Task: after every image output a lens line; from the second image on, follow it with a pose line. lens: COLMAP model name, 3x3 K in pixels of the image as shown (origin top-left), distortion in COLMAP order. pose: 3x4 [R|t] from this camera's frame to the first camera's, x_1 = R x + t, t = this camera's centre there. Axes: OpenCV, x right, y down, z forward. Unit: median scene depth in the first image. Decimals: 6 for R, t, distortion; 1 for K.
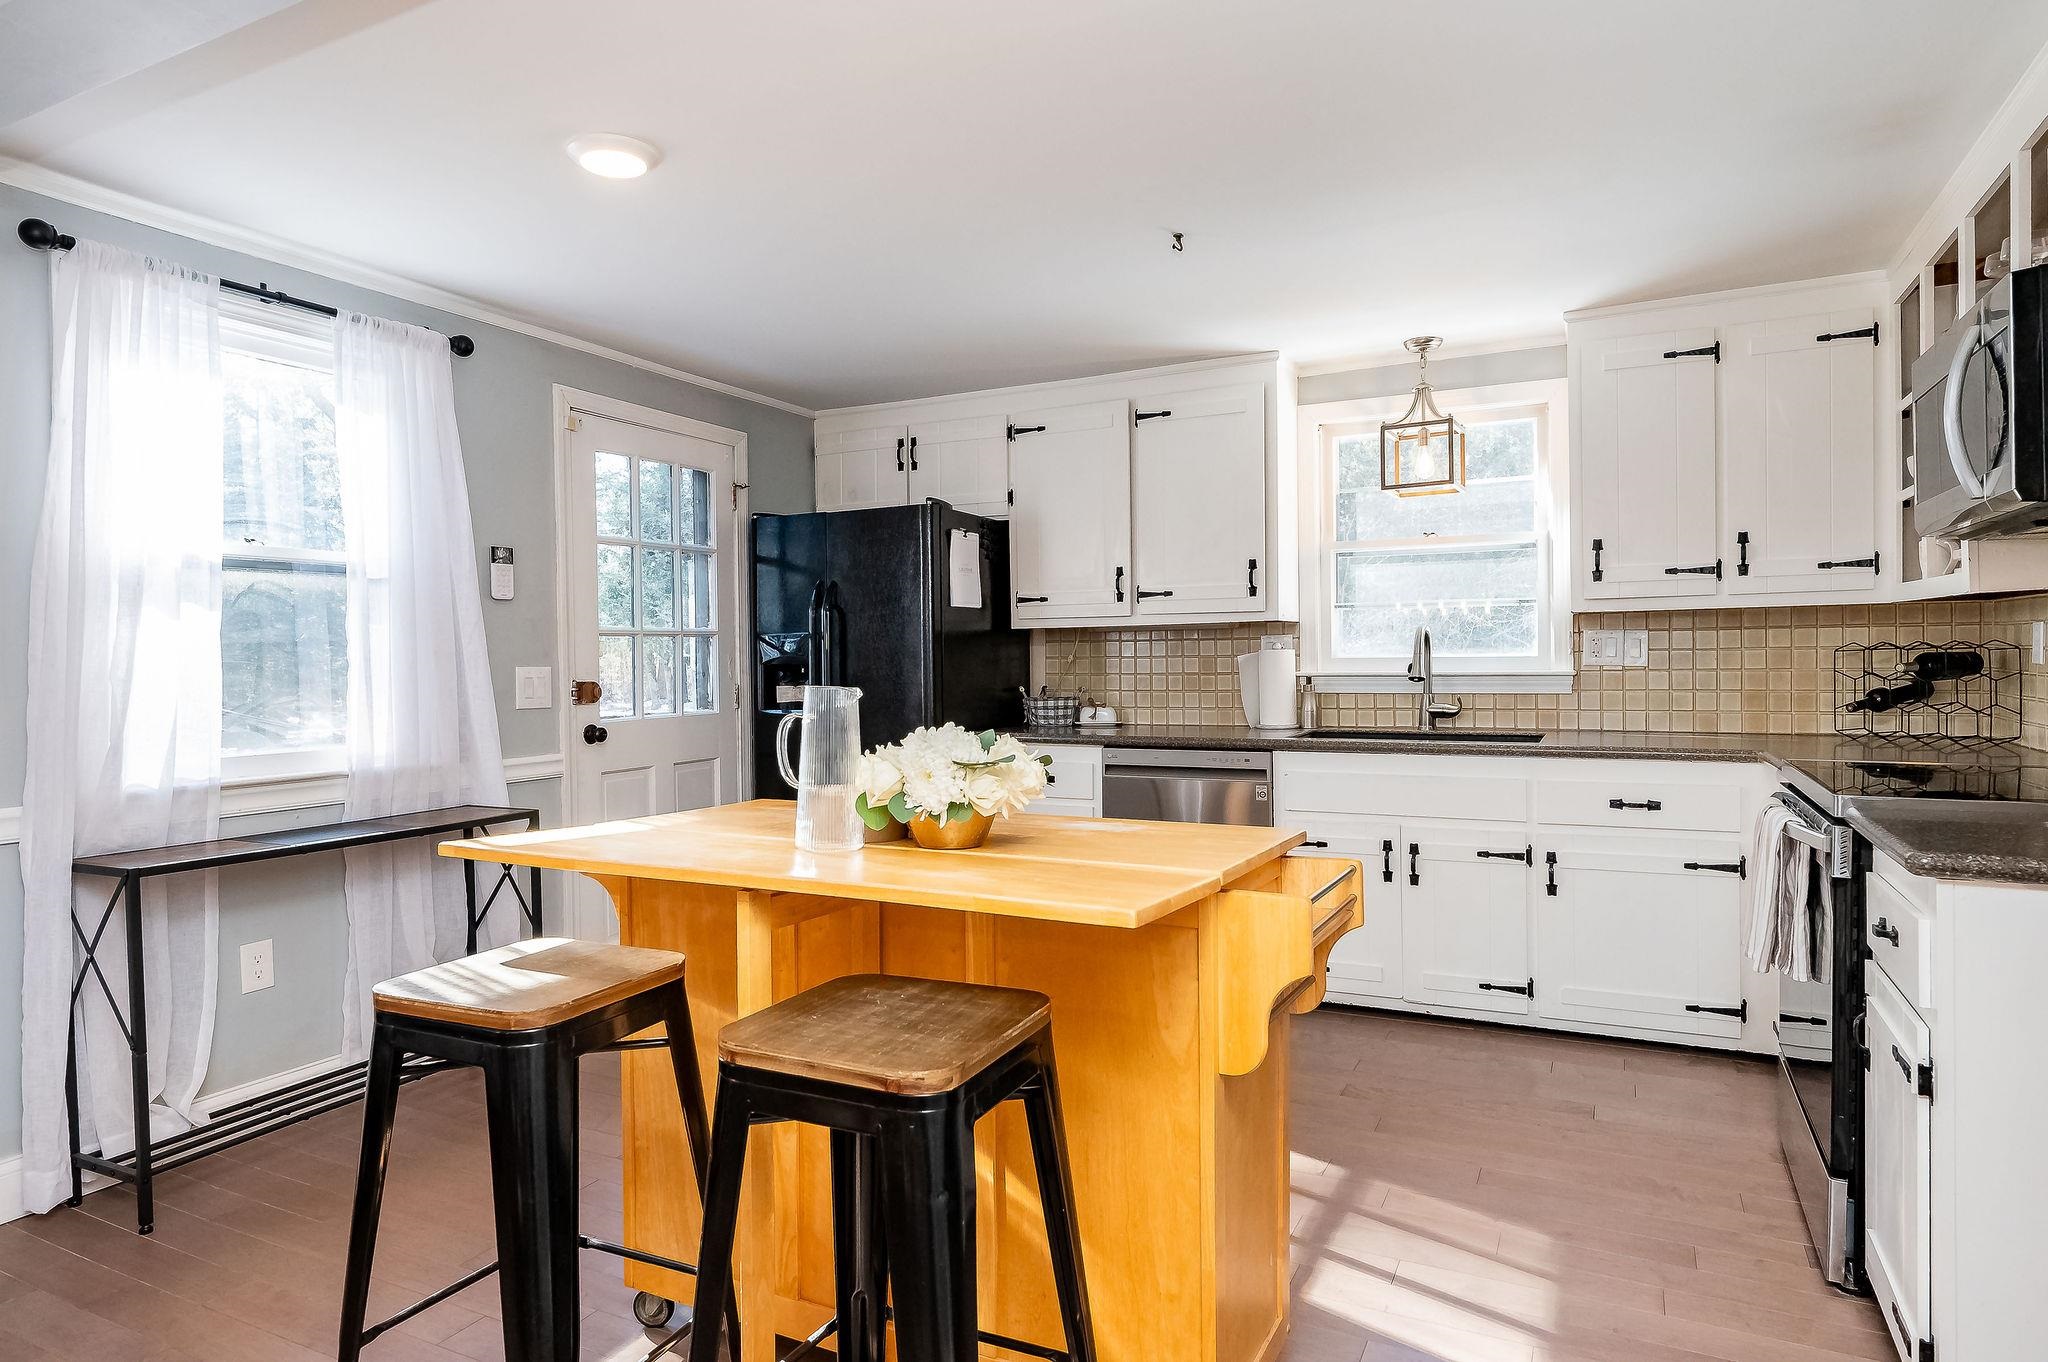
lens RADIAL K [[1188.0, 0, 1022.3], [0, 1188.0, 687.0], [0, 0, 1]] dist [0.001137, -0.000324]
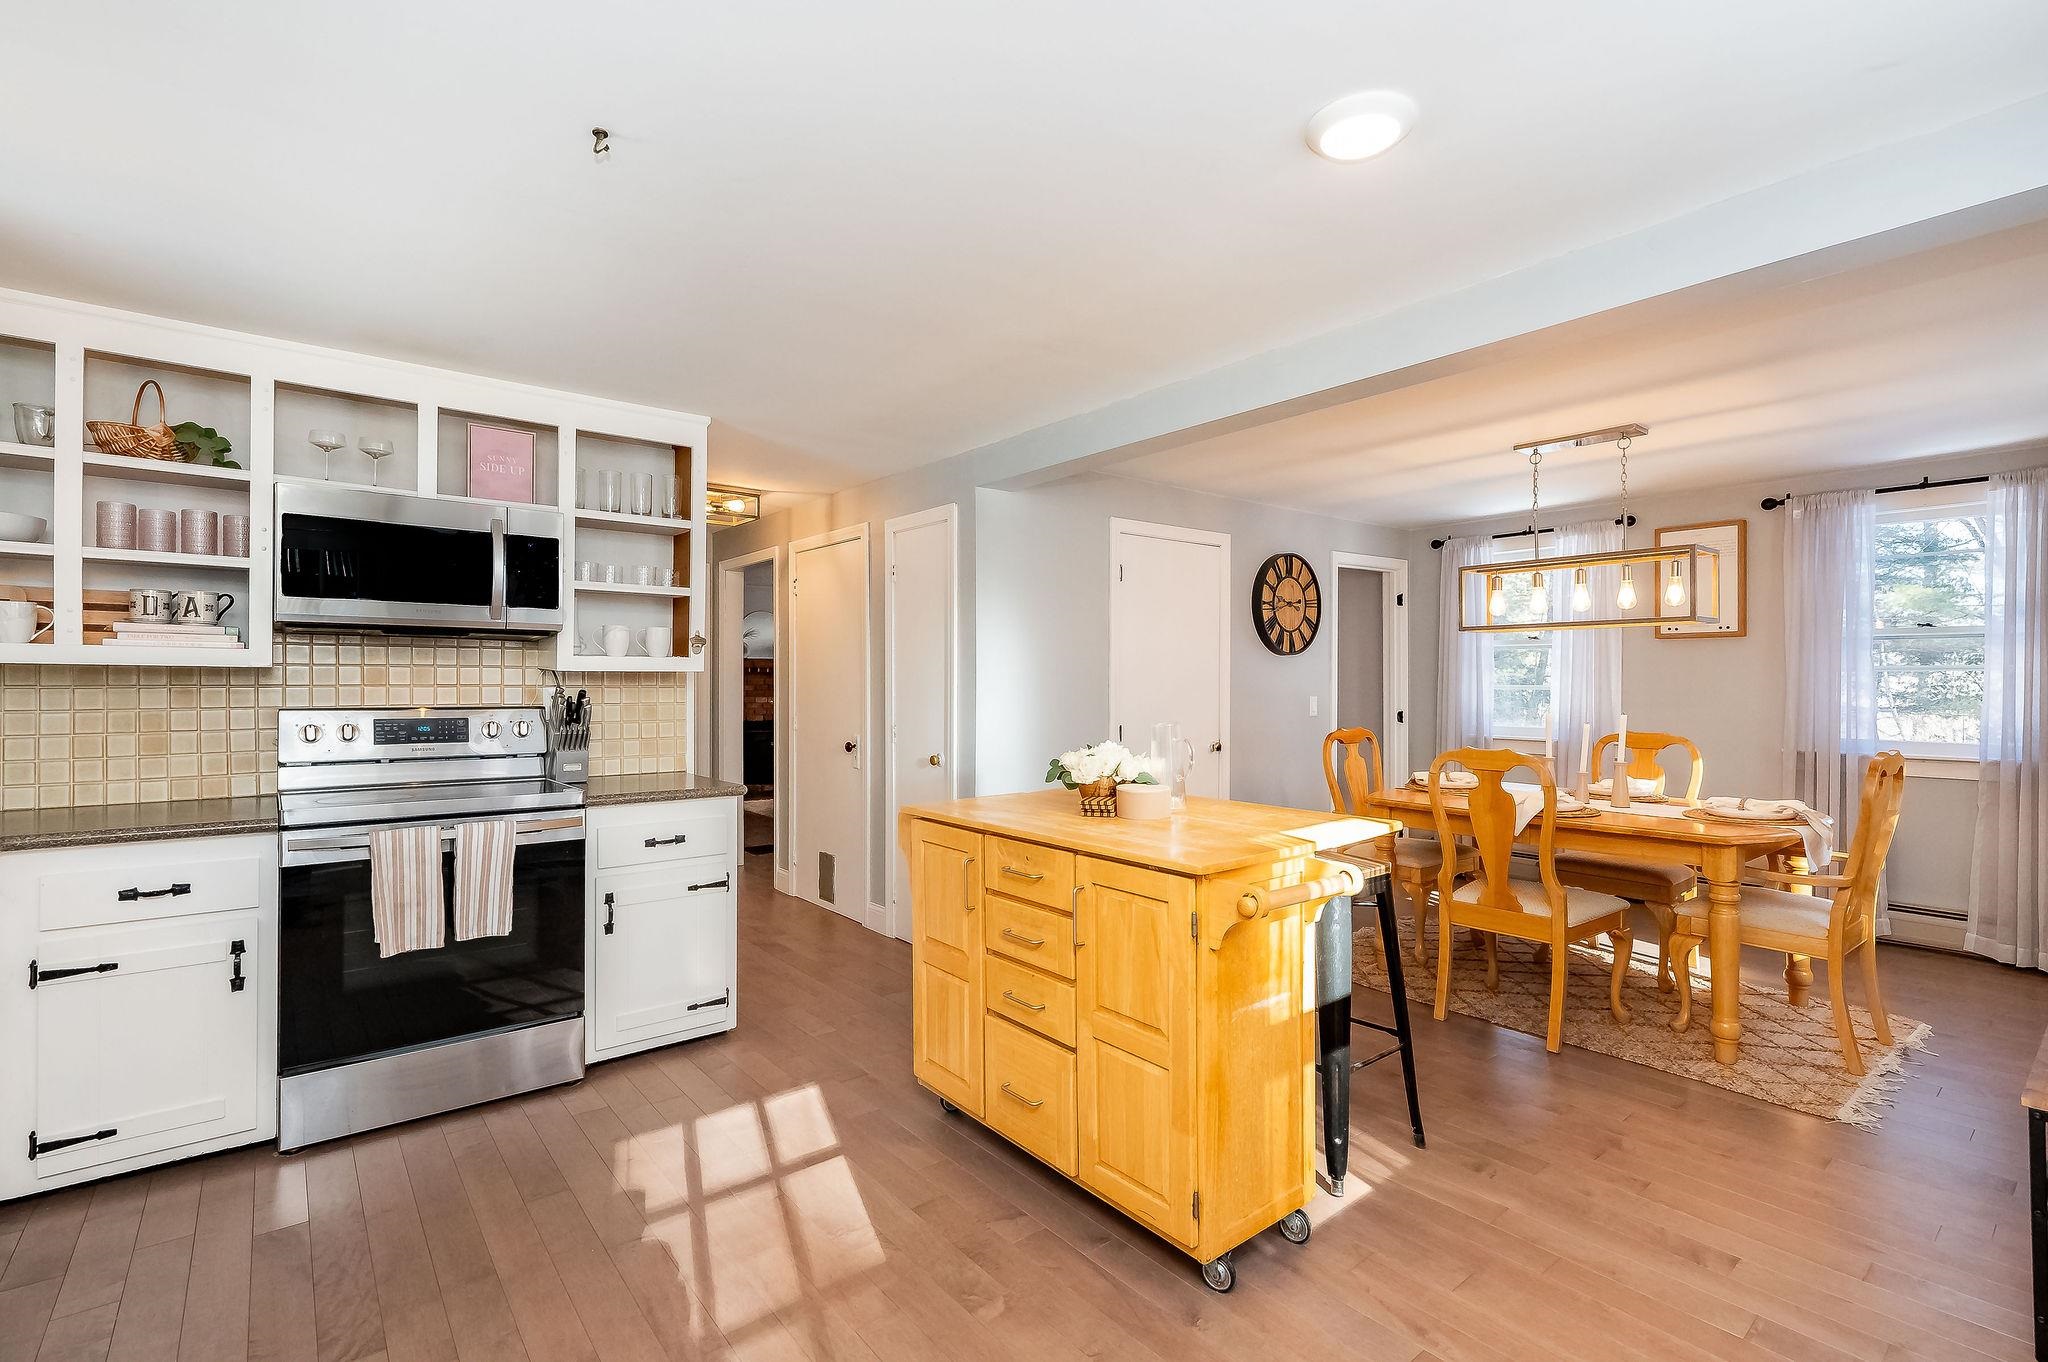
lens RADIAL K [[929.3, 0, 1014.9], [0, 929.3, 681.9], [0, 0, 1]] dist [-0.001281, -0.000150]
pose [[-0.910012, 0.012050, 0.414407, -0.231482], [0.021692, 0.999592, 0.018569, -0.040663], [-0.414014, 0.025887, -0.909902, 1.017554]]
